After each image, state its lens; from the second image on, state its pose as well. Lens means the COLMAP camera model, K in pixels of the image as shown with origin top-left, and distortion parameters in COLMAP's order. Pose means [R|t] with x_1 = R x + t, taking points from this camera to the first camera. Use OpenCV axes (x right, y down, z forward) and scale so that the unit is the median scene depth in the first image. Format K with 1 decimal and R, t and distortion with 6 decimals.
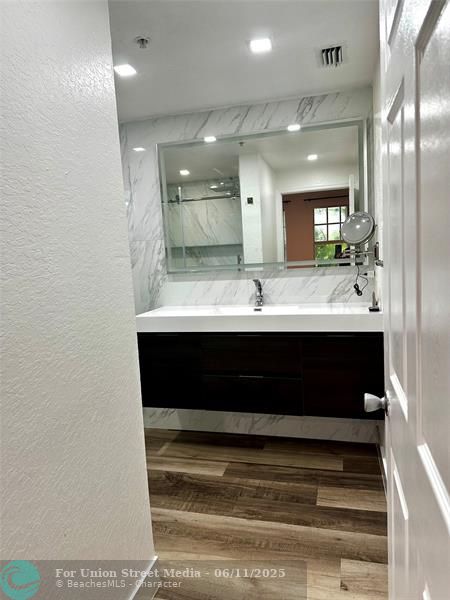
lens RADIAL K [[414.0, 0, 226.9], [0, 414.0, 299.9], [0, 0, 1]] dist [0.010043, -0.022935]
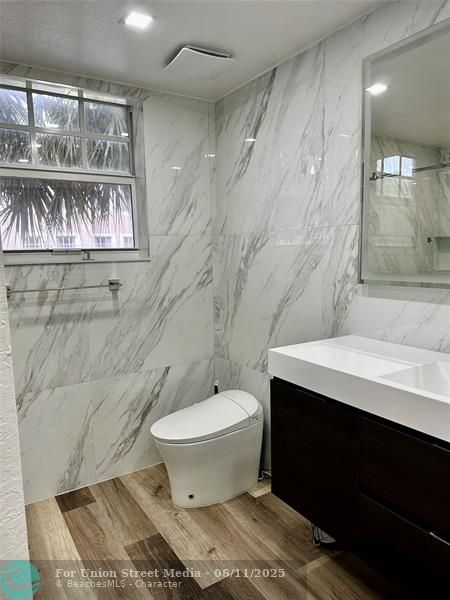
lens RADIAL K [[414.0, 0, 223.8], [0, 414.0, 300.1], [0, 0, 1]] dist [0.010043, -0.022935]
pose [[0.746120, 0.114391, -0.655911, 0.101106], [-0.090997, 0.993406, 0.069738, -0.060877], [0.659563, 0.007653, 0.751610, 0.422097]]
